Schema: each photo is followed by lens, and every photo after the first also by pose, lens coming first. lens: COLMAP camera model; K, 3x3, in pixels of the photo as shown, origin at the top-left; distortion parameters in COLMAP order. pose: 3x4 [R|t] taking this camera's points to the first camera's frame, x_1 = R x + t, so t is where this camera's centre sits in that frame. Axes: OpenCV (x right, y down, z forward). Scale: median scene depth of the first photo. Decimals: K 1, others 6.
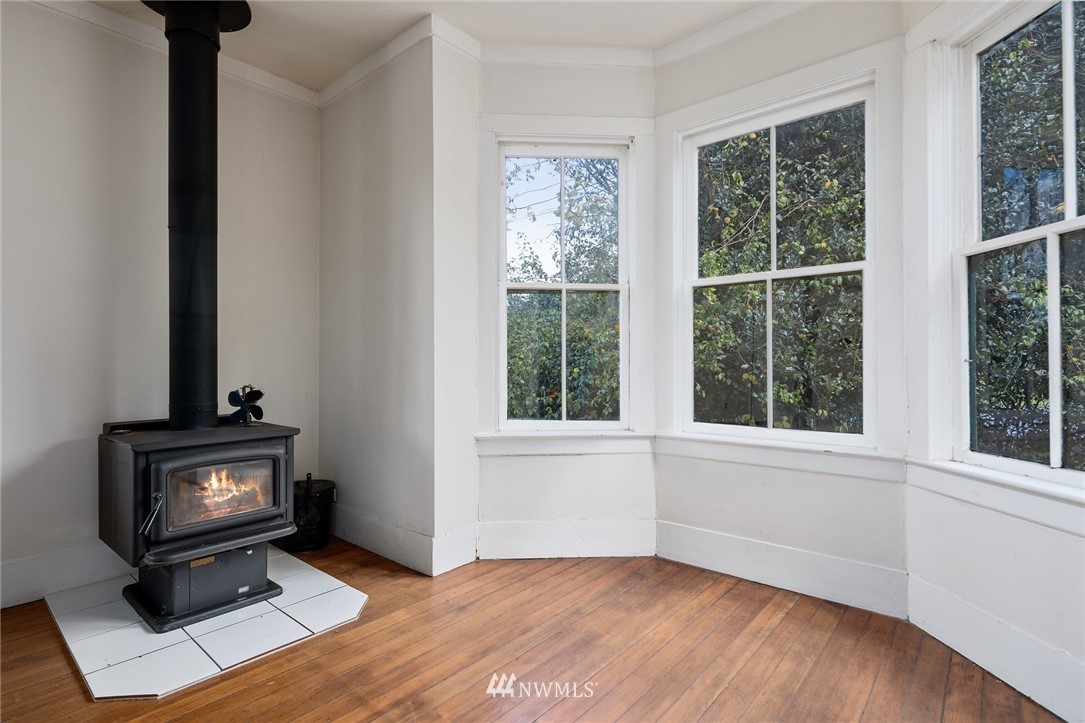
lens RADIAL K [[527.4, 0, 546.9], [0, 527.4, 358.3], [0, 0, 1]] dist [0.000407, -0.000045]
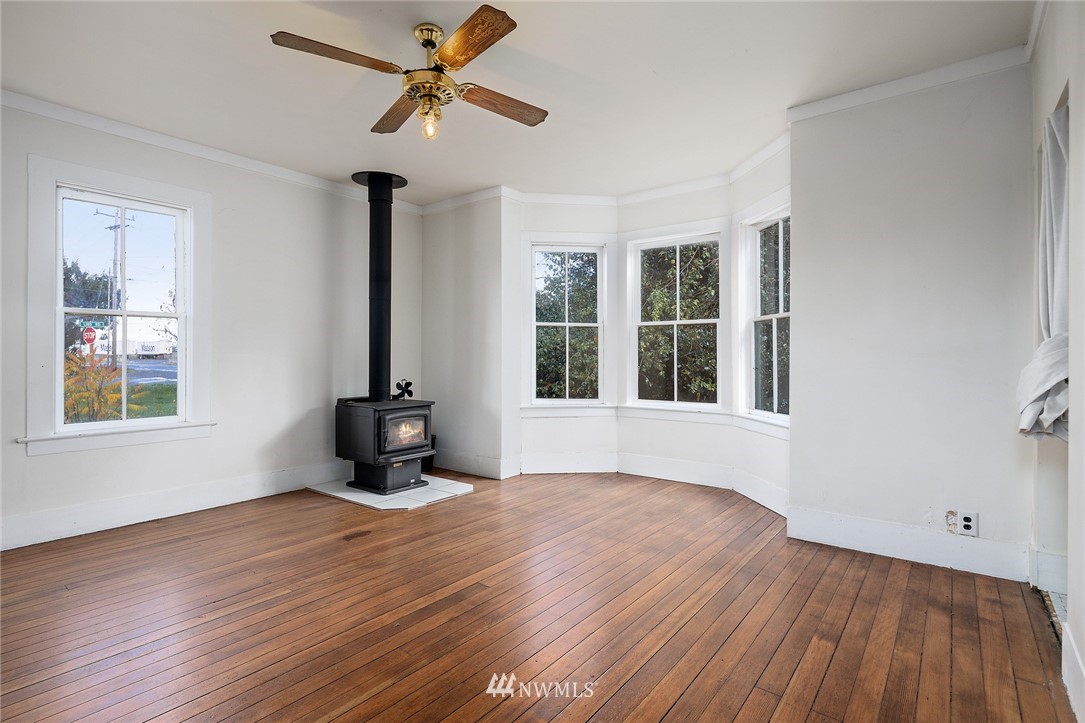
lens RADIAL K [[527.4, 0, 546.9], [0, 527.4, 358.3], [0, 0, 1]] dist [0.000407, -0.000045]
pose [[0.998788, 0.002261, 0.049171, -0.148814], [-0.002934, 0.999903, 0.013606, -0.052301], [-0.049136, -0.013733, 0.998698, -0.937046]]
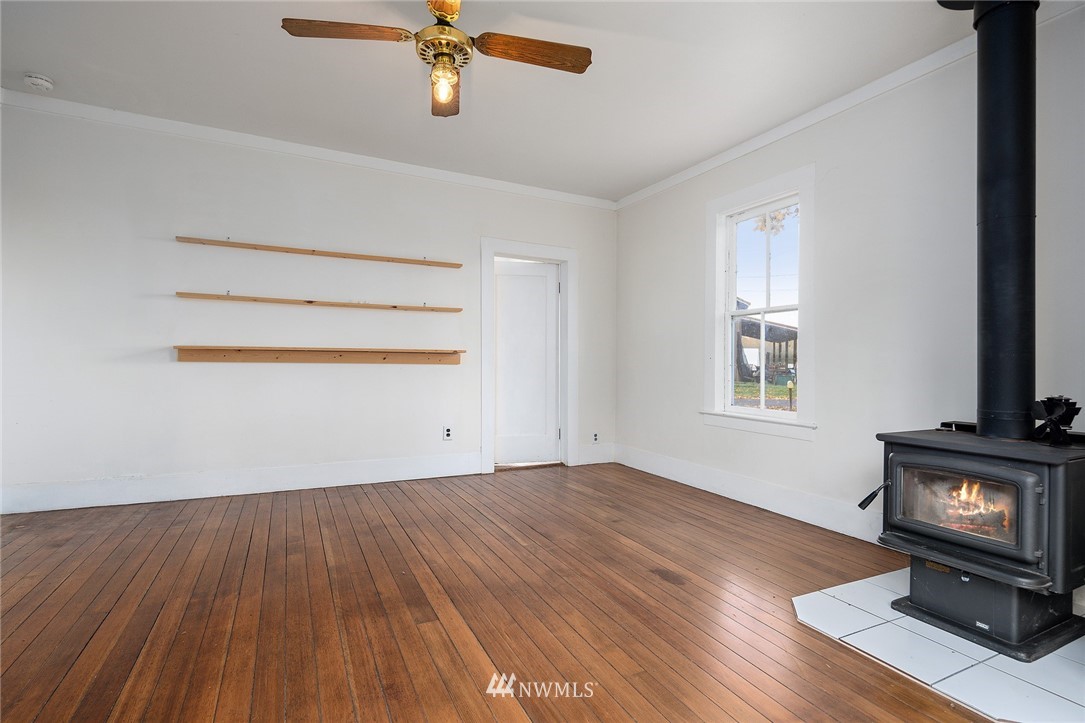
lens RADIAL K [[527.4, 0, 546.9], [0, 527.4, 358.3], [0, 0, 1]] dist [0.000407, -0.000045]
pose [[-0.396486, -0.012279, -0.917959, 0.468469], [-0.008697, 0.999916, -0.009618, 0.011029], [0.918000, 0.004170, -0.396559, 0.623076]]
